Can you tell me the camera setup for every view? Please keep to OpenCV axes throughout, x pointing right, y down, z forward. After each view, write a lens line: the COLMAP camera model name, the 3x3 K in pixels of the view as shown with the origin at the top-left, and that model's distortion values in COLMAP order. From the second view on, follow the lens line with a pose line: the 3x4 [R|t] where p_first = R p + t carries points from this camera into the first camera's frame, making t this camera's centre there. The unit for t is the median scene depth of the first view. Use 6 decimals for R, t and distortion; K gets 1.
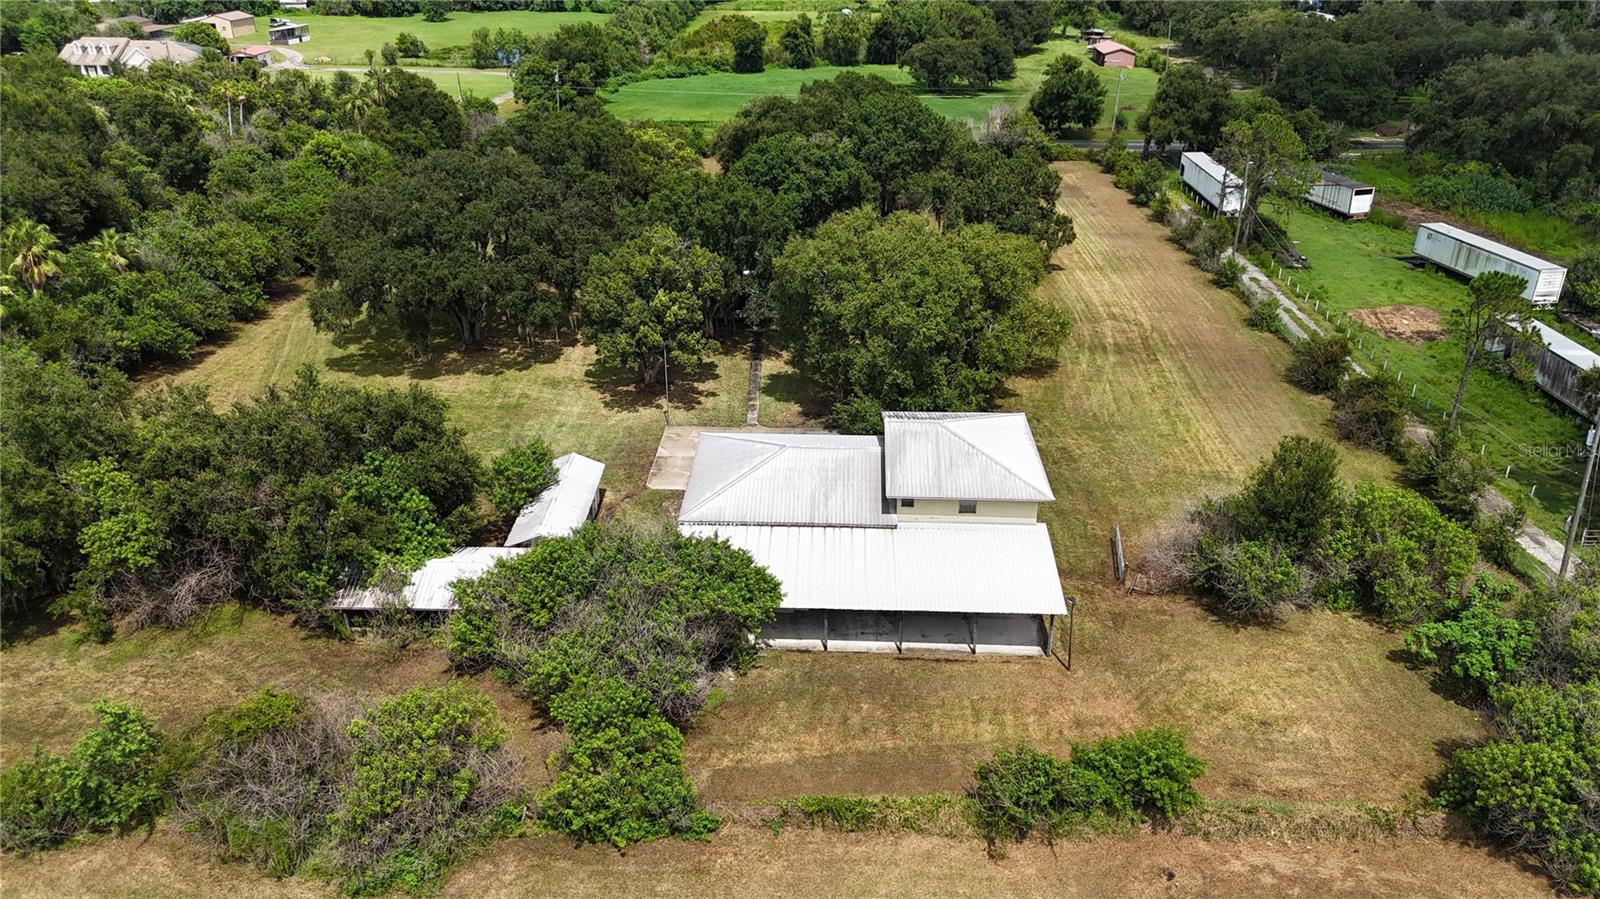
lens RADIAL K [[1163.8, 0, 794.4], [0, 1163.8, 458.2], [0, 0, 1]] dist [0.064403, -0.064798]
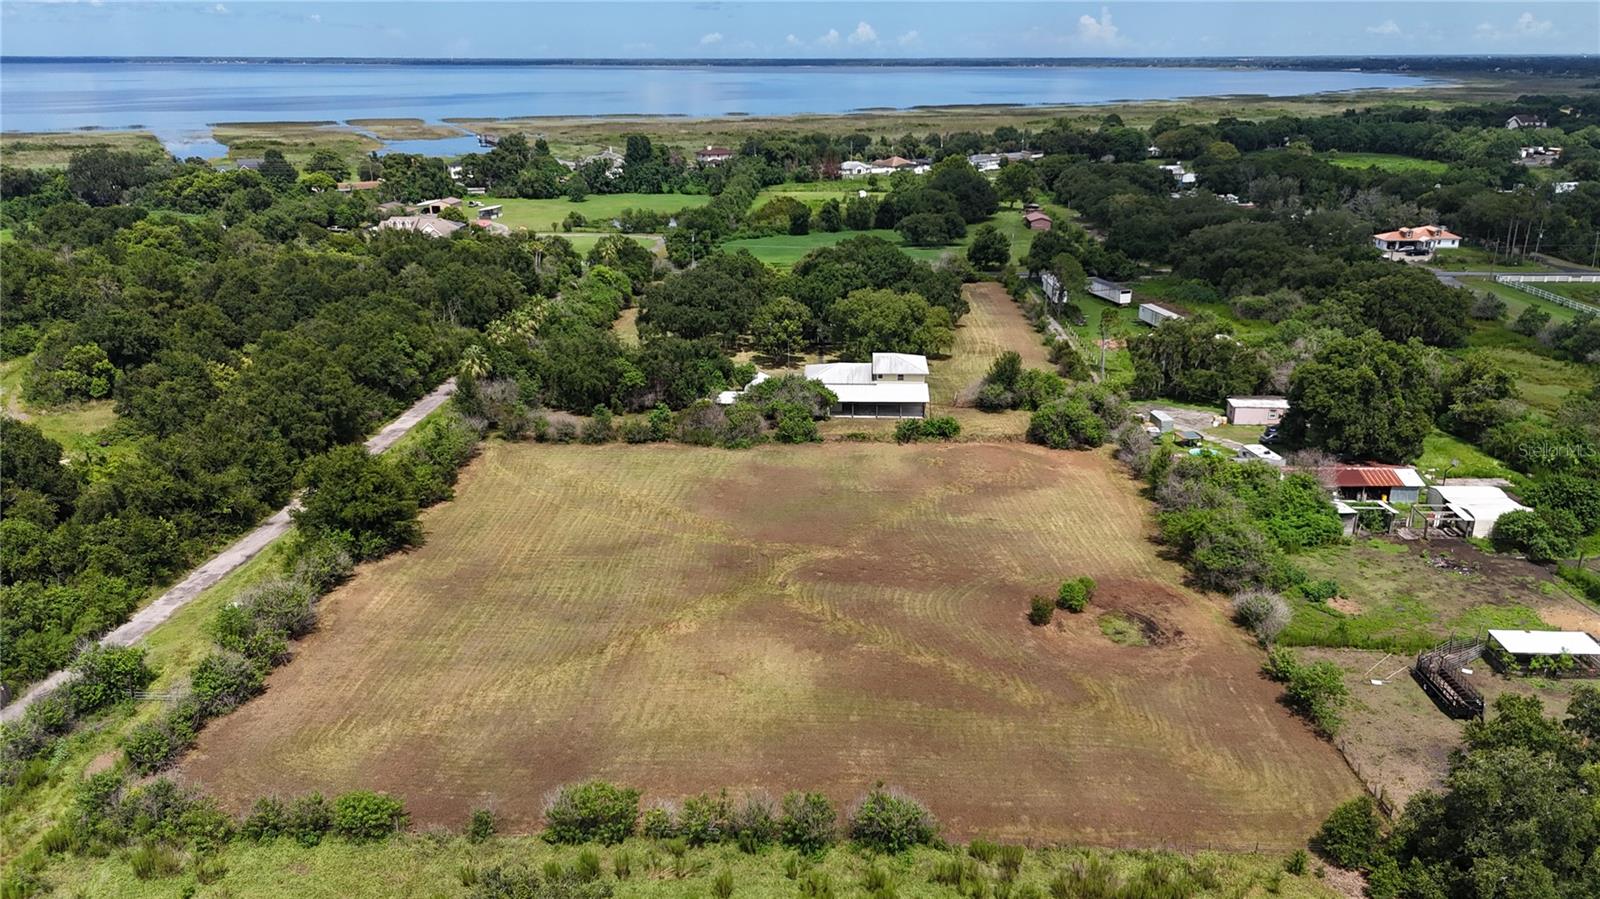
lens RADIAL K [[1163.8, 0, 807.7], [0, 1163.8, 438.1], [0, 0, 1]] dist [0.064403, -0.064798]
pose [[0.999953, -0.005496, -0.007942, -0.051436], [0.004304, 0.989705, -0.143059, 0.489669], [0.008646, 0.143019, 0.989682, -1.511231]]
